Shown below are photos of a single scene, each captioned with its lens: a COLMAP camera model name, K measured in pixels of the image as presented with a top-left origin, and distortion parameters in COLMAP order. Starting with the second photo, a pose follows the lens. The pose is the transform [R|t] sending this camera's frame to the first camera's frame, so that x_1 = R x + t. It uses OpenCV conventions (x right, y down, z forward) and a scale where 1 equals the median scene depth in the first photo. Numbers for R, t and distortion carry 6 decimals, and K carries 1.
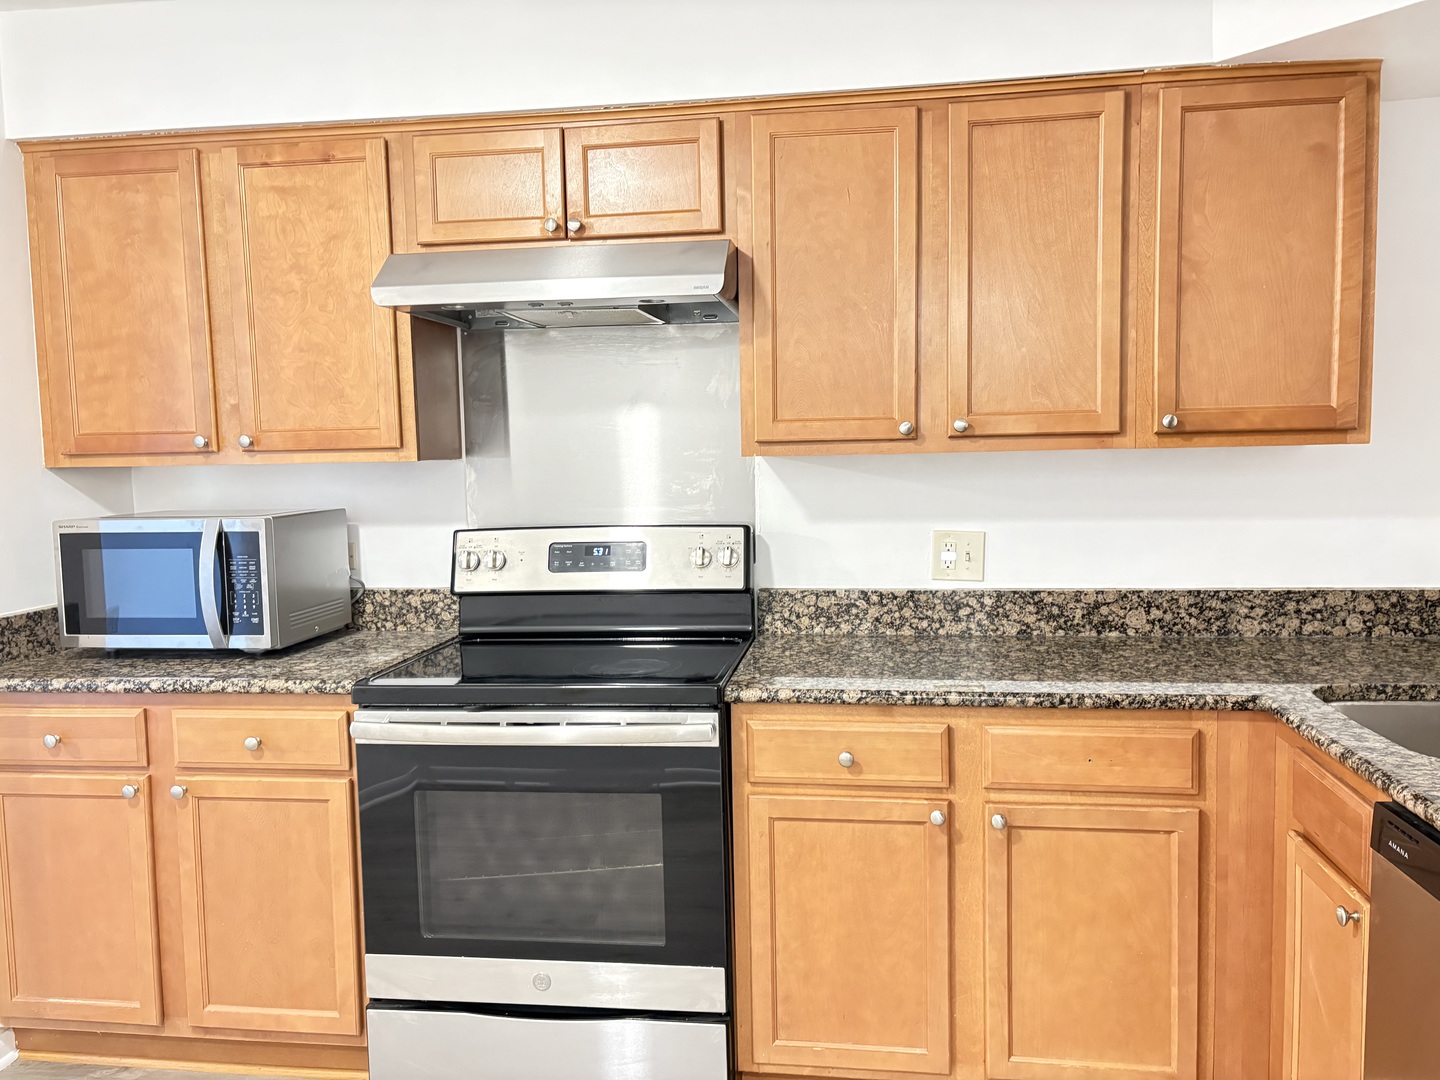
lens RADIAL K [[1102.0, 0, 719.9], [0, 1102.0, 538.9], [0, 0, 1]] dist [0.054445, -0.049798]
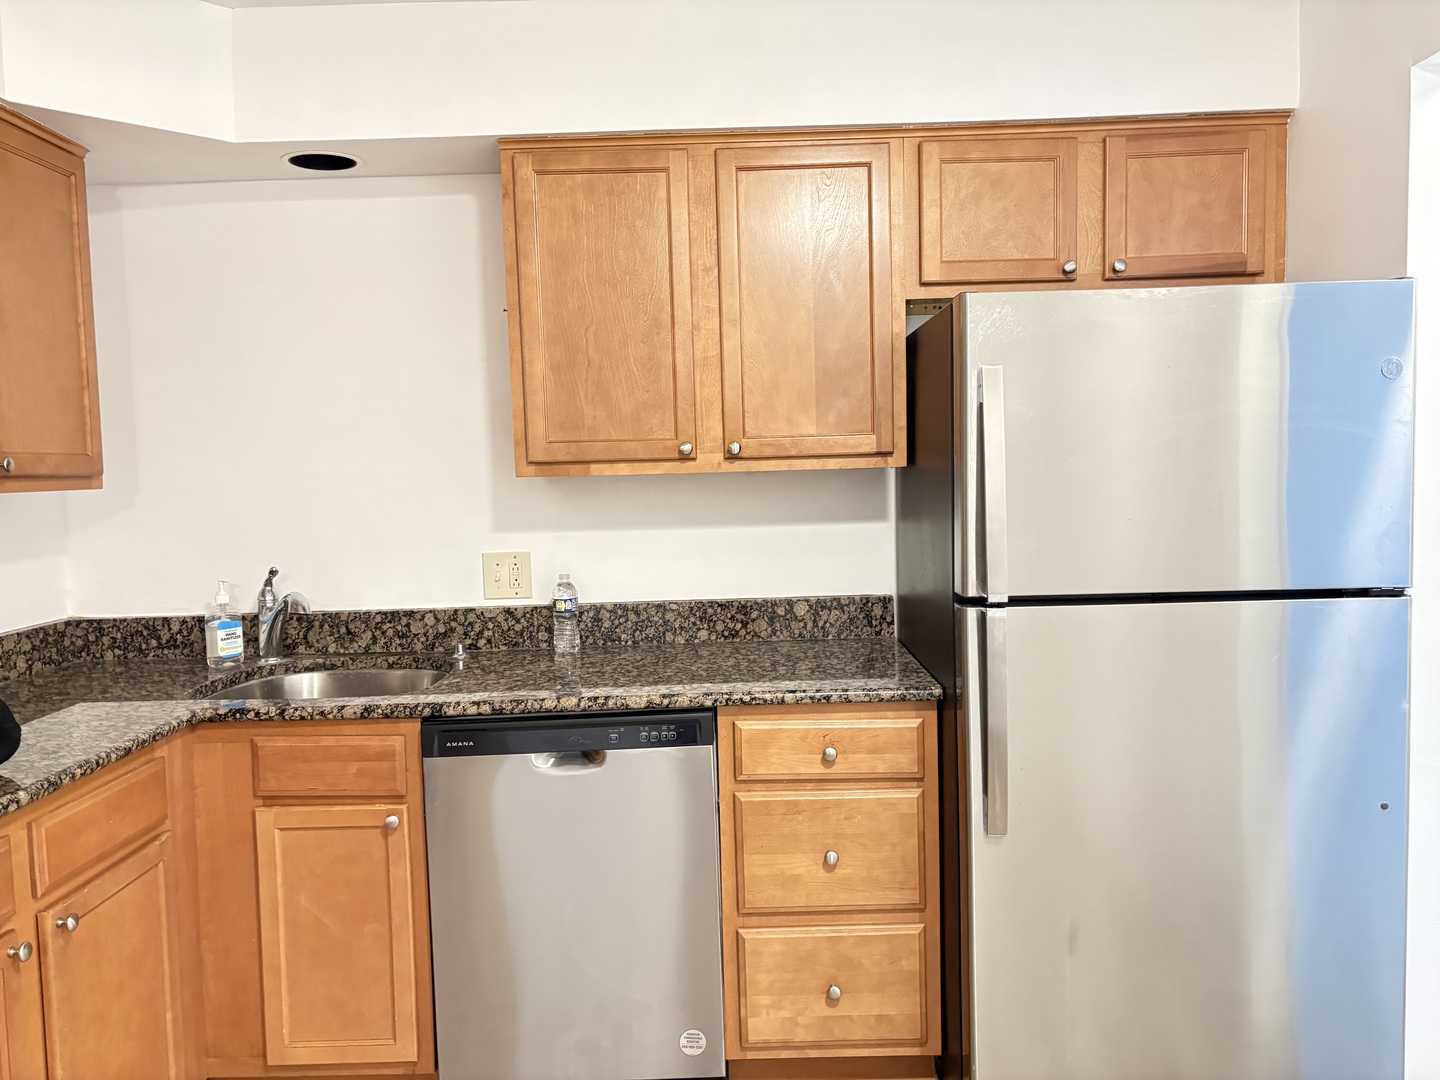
lens RADIAL K [[1102.0, 0, 719.8], [0, 1102.0, 541.0], [0, 0, 1]] dist [0.054445, -0.049798]
pose [[-0.133113, -0.046722, 0.989999, -0.543730], [0.115060, 0.991405, 0.062260, -0.028056], [-0.984399, 0.122197, -0.126593, 0.480128]]
